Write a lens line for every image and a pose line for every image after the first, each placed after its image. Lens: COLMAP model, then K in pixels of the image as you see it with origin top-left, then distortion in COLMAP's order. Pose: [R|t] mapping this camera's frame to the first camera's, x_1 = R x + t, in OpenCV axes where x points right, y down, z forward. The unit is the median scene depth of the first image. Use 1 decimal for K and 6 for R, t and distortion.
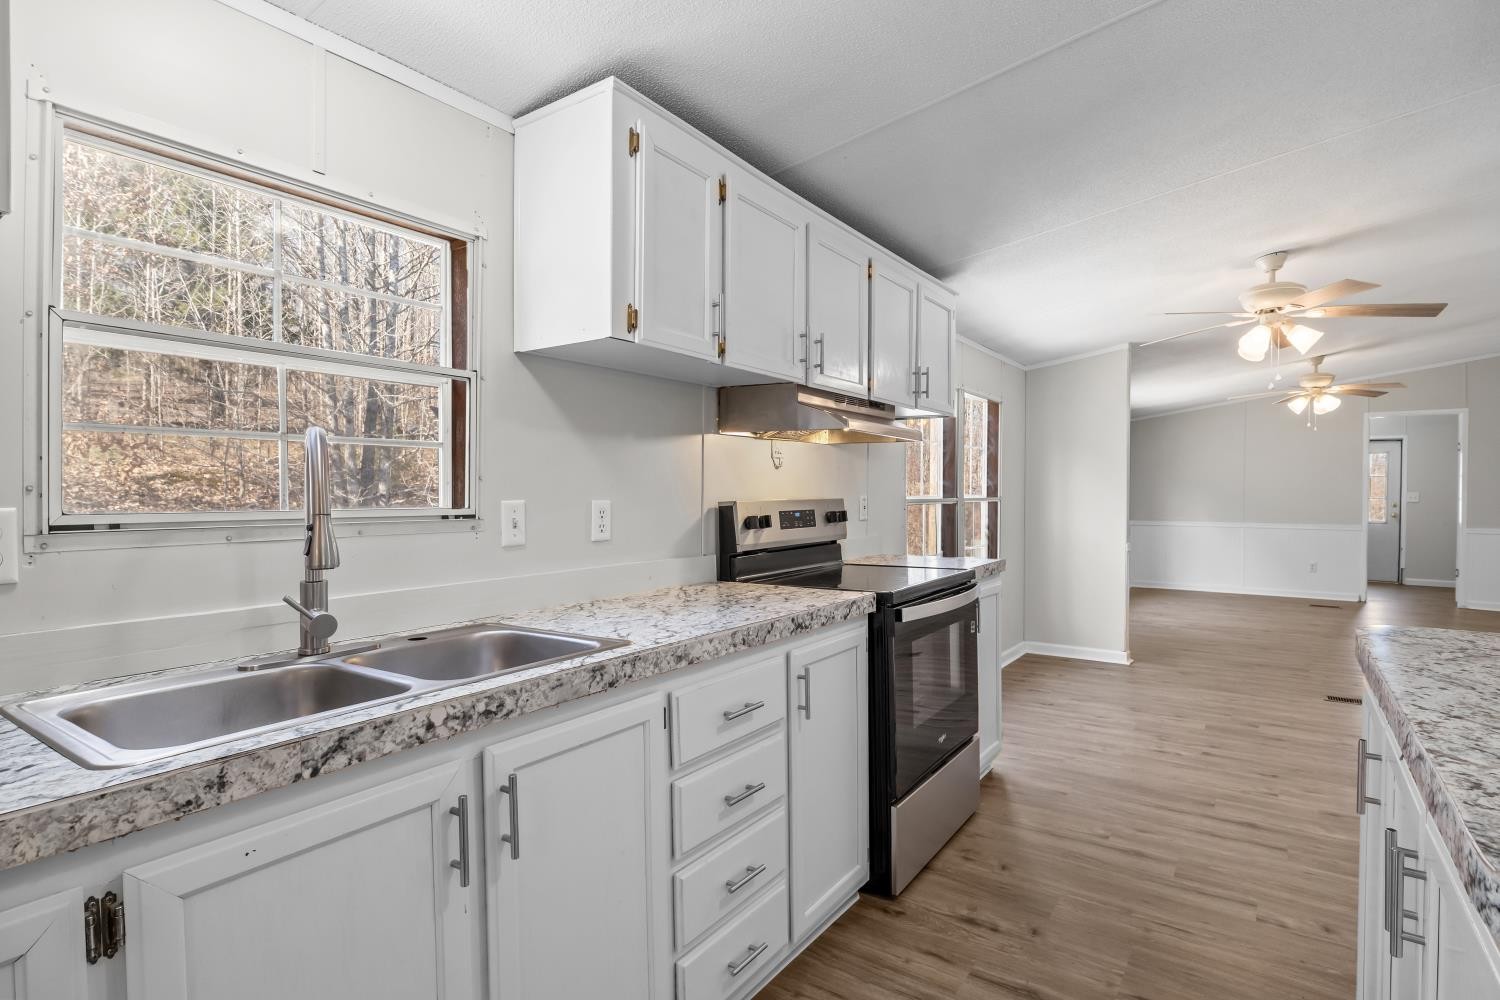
lens RADIAL K [[755.3, 0, 750.0], [0, 755.3, 500.0], [0, 0, 1]] dist [-0.000283, 0.000200]
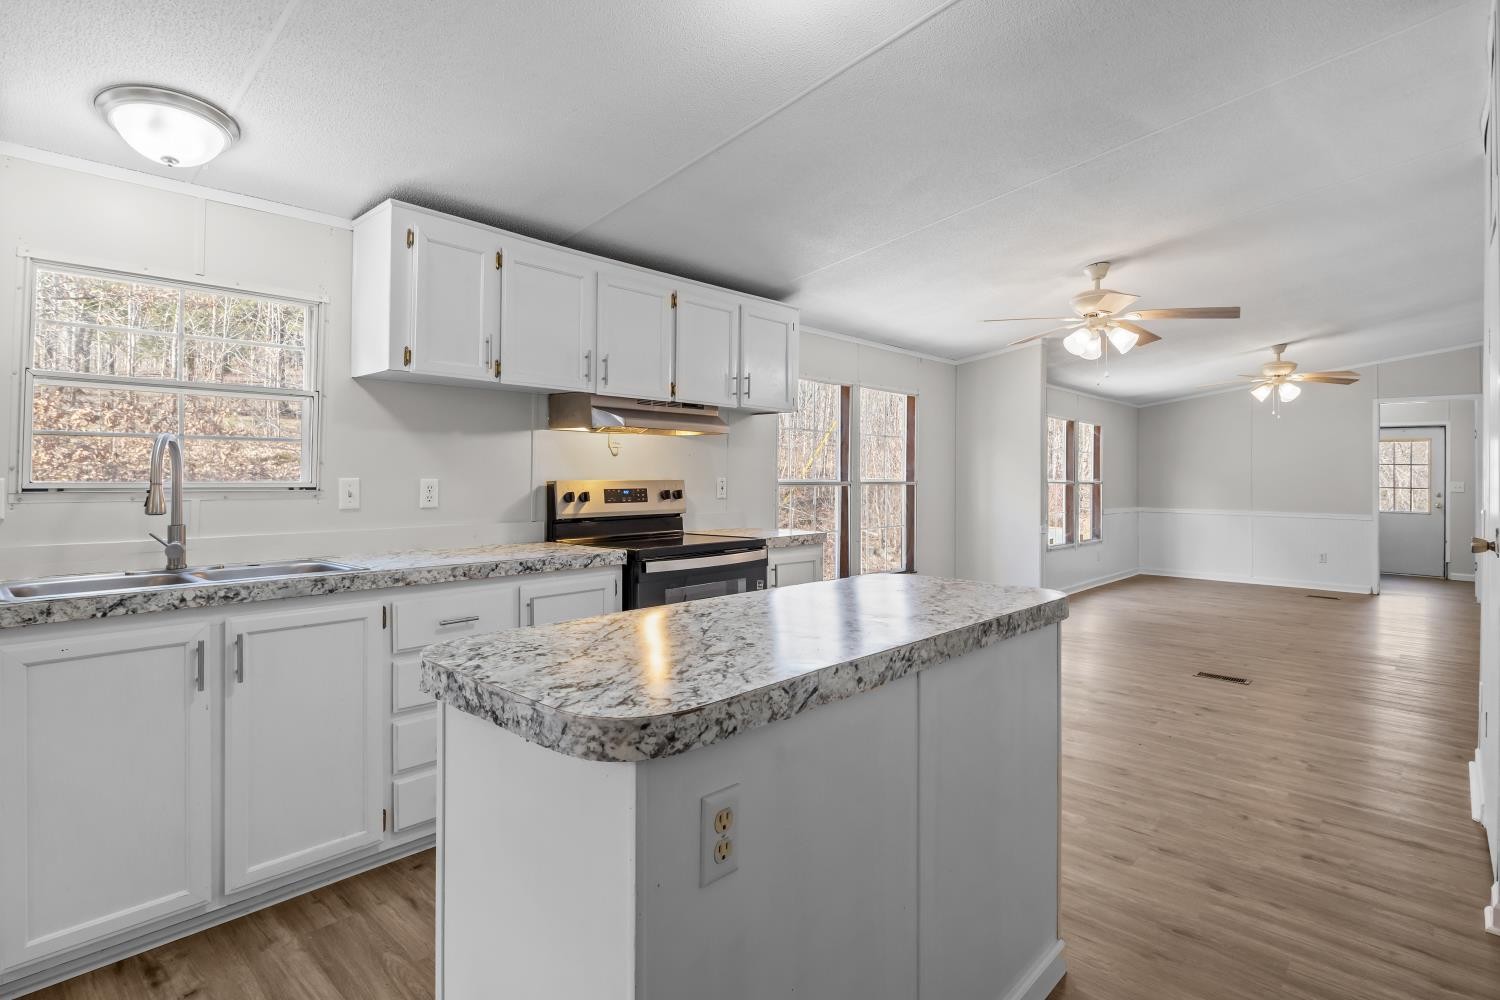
lens RADIAL K [[754.2, 0, 735.5], [0, 754.2, 467.8], [0, 0, 1]] dist [0.003161, -0.002684]
pose [[0.988783, 0.006618, -0.149212, 0.626158], [-0.009734, 0.999749, -0.020165, 0.002807], [0.149041, 0.021391, 0.988600, -0.325992]]
